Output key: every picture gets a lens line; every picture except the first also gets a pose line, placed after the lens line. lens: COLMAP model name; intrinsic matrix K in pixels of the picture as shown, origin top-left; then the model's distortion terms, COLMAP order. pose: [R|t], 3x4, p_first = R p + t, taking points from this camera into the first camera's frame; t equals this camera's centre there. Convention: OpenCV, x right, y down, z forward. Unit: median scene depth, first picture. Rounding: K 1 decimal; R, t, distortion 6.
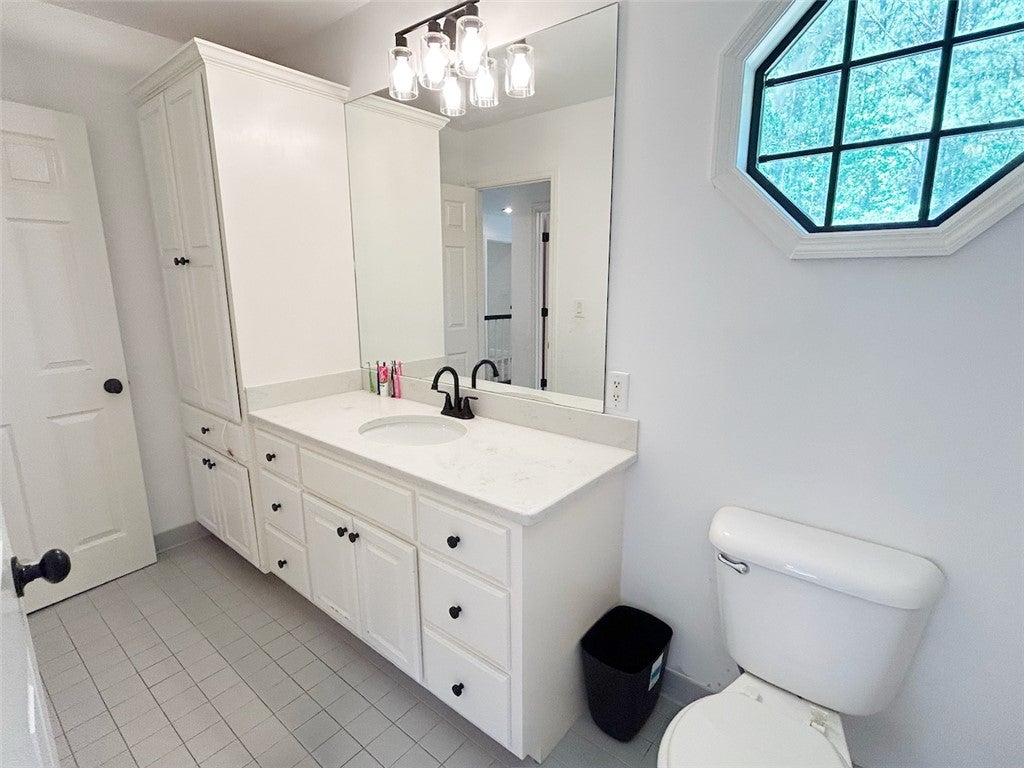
lens RADIAL K [[503.3, 0, 512.0], [0, 503.3, 384.0], [0, 0, 1]] dist [-0.002296, 0.001584]
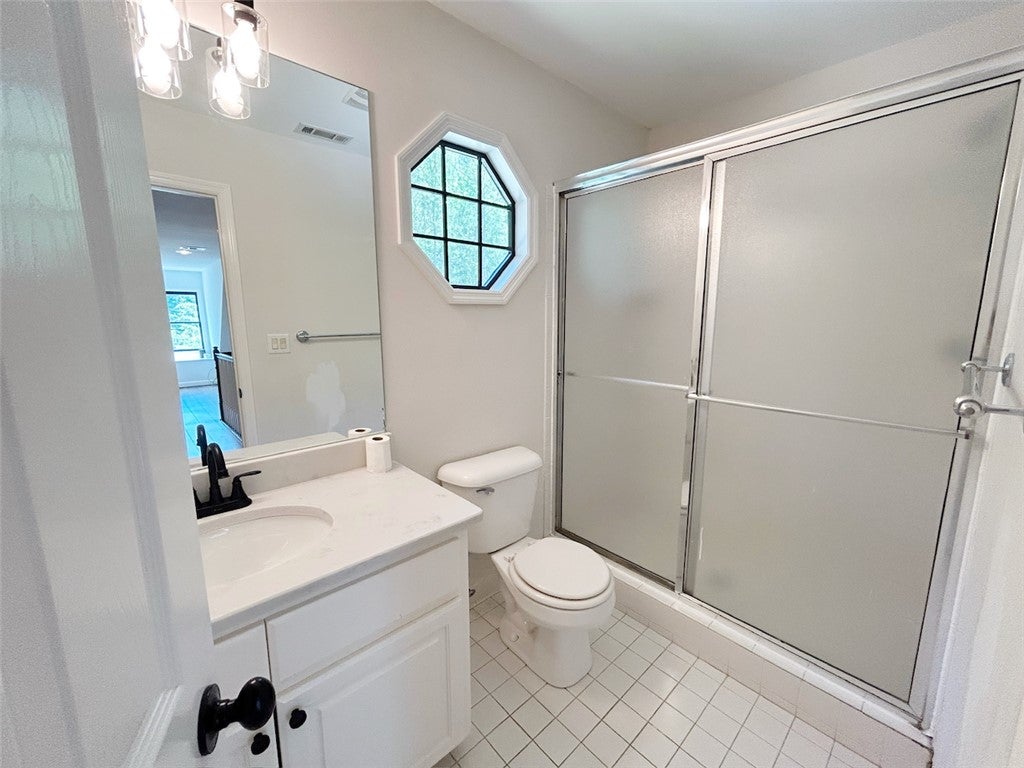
lens RADIAL K [[414.0, 0, 512.0], [0, 414.0, 384.0], [0, 0, 1]] dist [0.000155, 0.000182]
pose [[0.143446, -0.167850, 0.975320, -0.812711], [0.198495, 0.970366, 0.137803, -0.146190], [-0.969548, 0.173829, 0.172513, 0.647828]]
